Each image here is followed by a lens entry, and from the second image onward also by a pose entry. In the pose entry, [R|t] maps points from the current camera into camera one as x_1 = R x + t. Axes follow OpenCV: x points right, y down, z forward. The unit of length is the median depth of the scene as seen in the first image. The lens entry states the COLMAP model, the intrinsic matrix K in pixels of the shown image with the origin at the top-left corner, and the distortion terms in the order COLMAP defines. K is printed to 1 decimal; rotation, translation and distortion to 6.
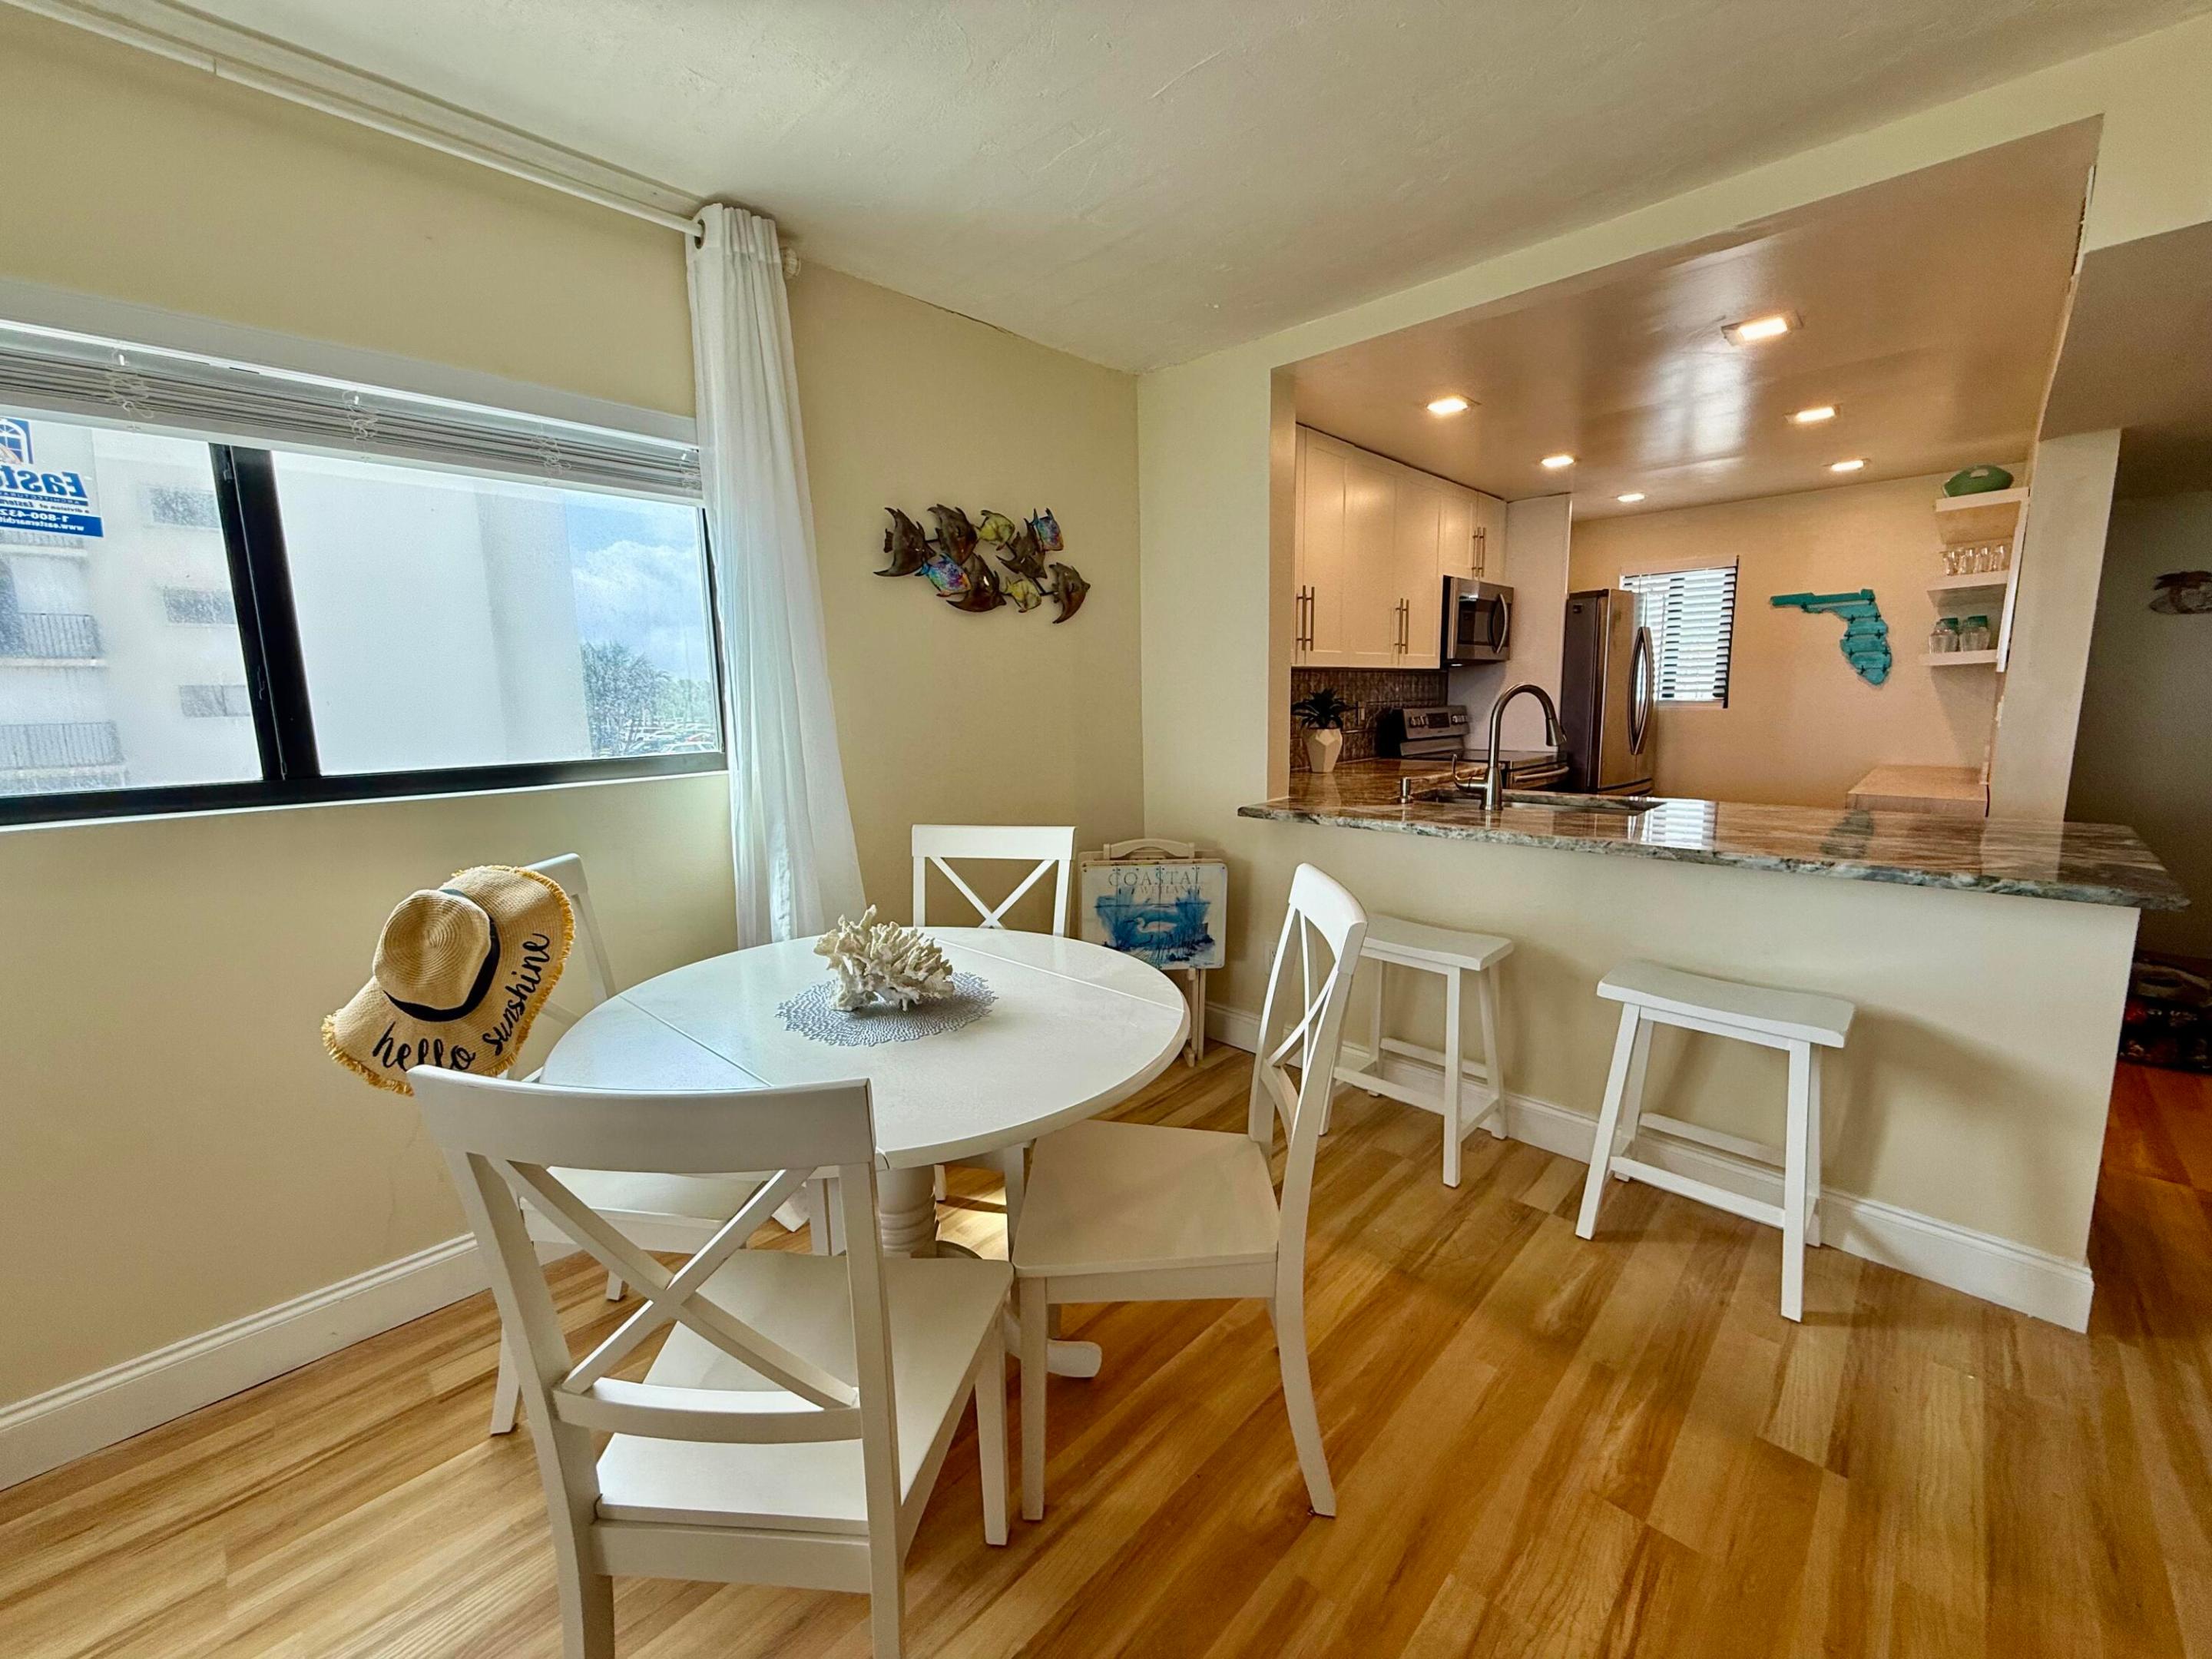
lens RADIAL K [[872.0, 0, 1101.7], [0, 872.0, 826.7], [0, 0, 1]] dist [0.002884, -0.000327]
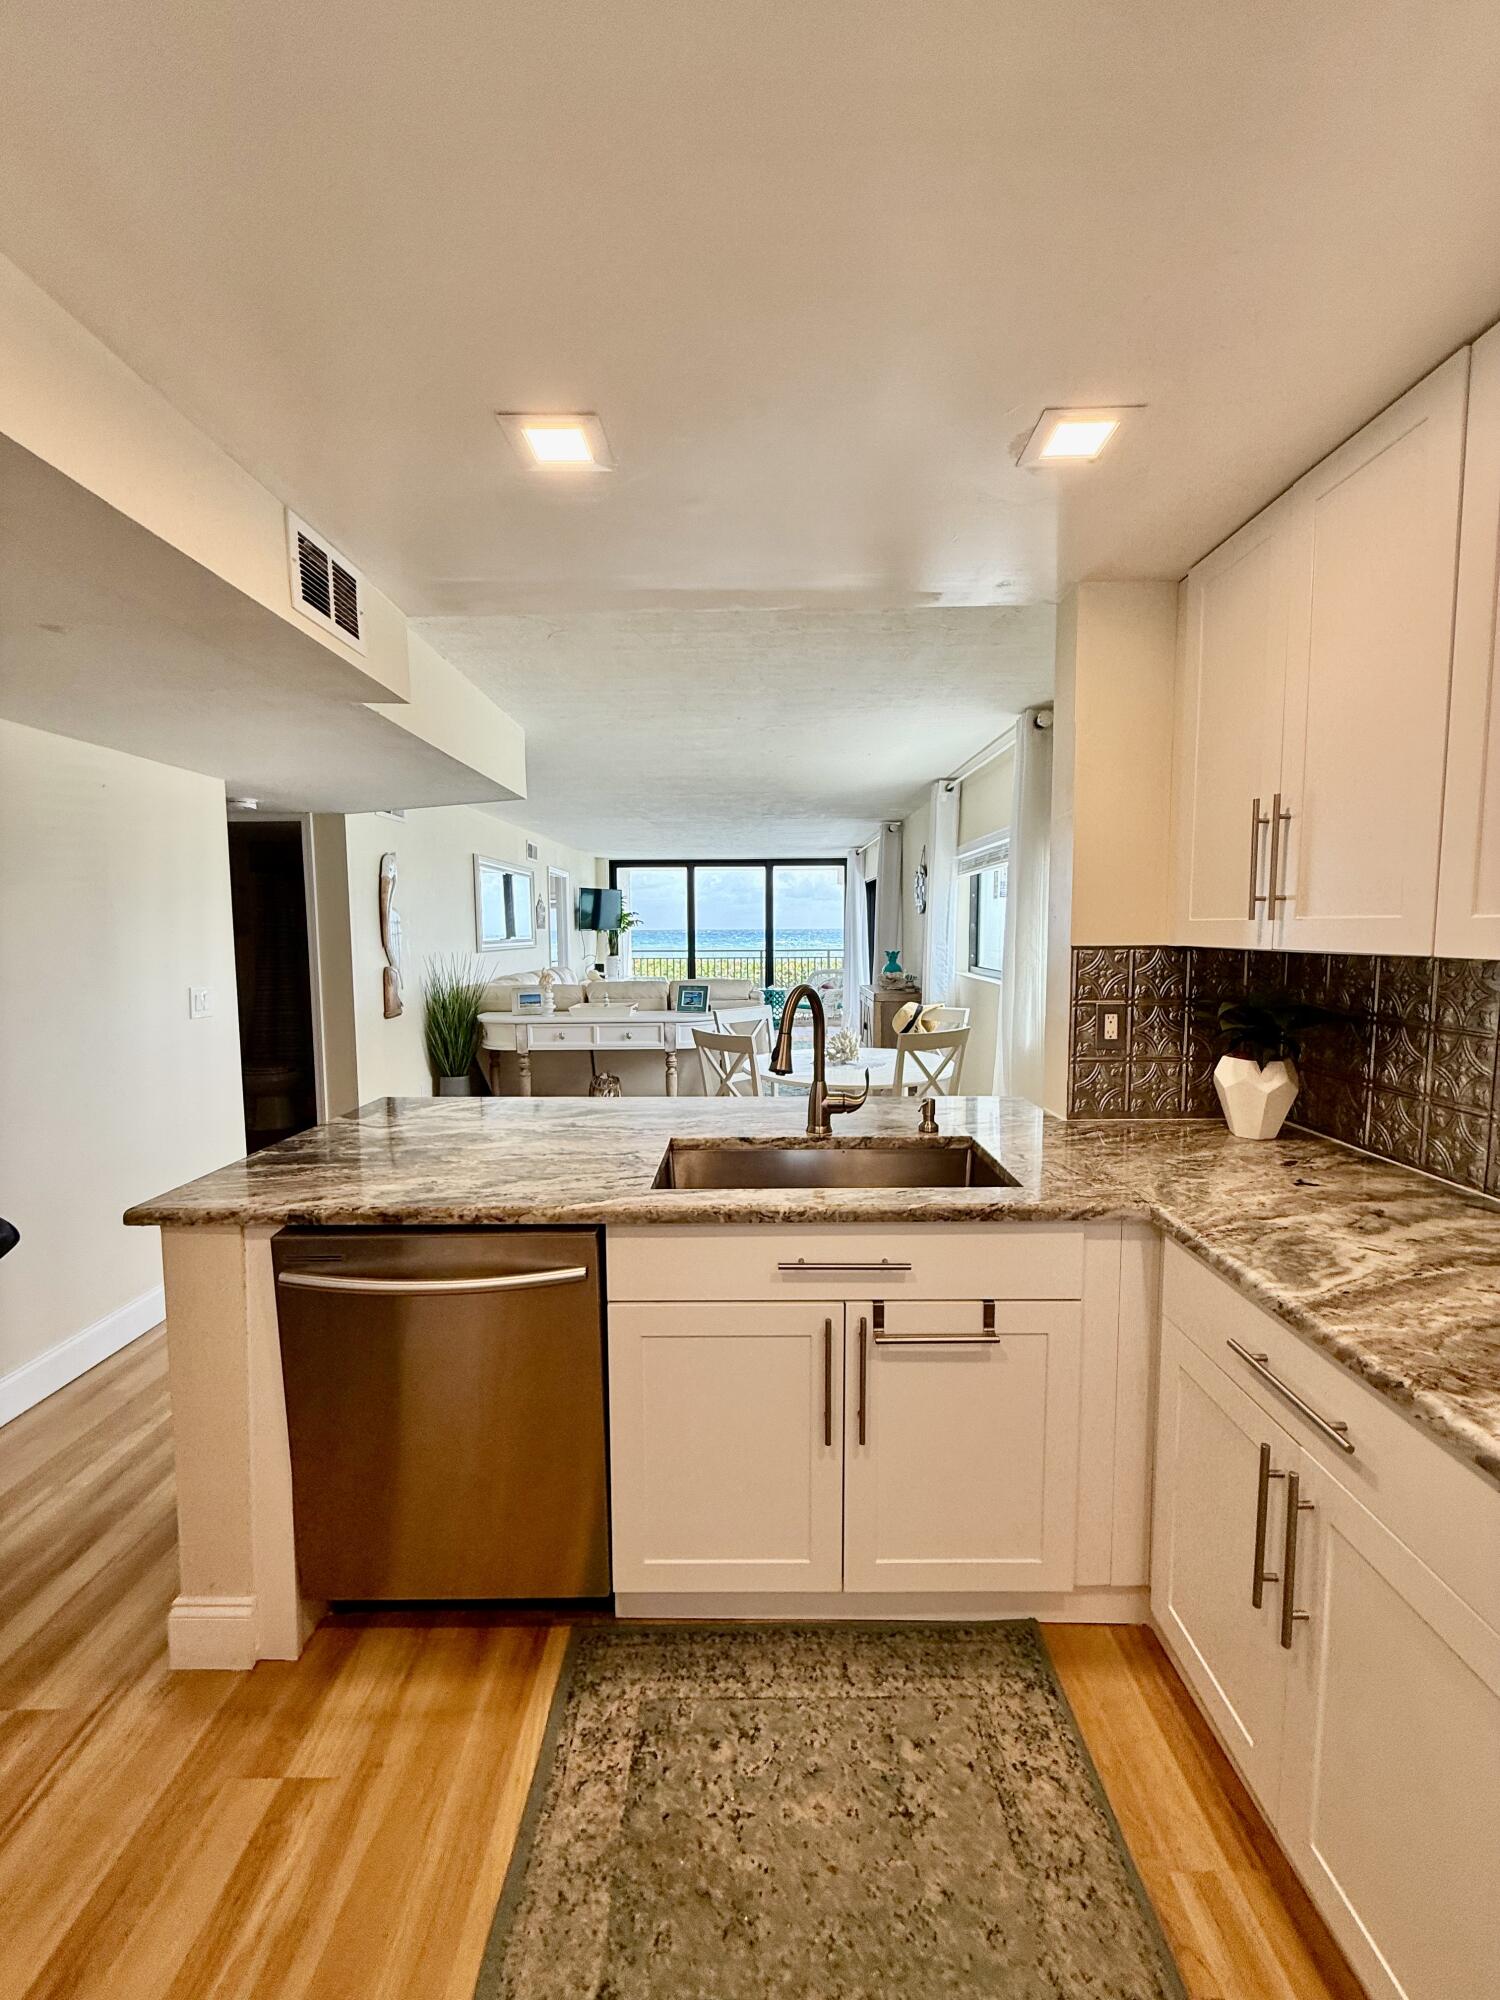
lens RADIAL K [[788.5, 0, 754.0], [0, 788.5, 998.4], [0, 0, 1]] dist [0.002884, -0.000327]
pose [[-0.710592, 0.088951, -0.697959, 1.368248], [-0.086046, 0.973545, 0.211676, -0.404829], [0.698323, 0.210472, -0.684139, 1.969839]]
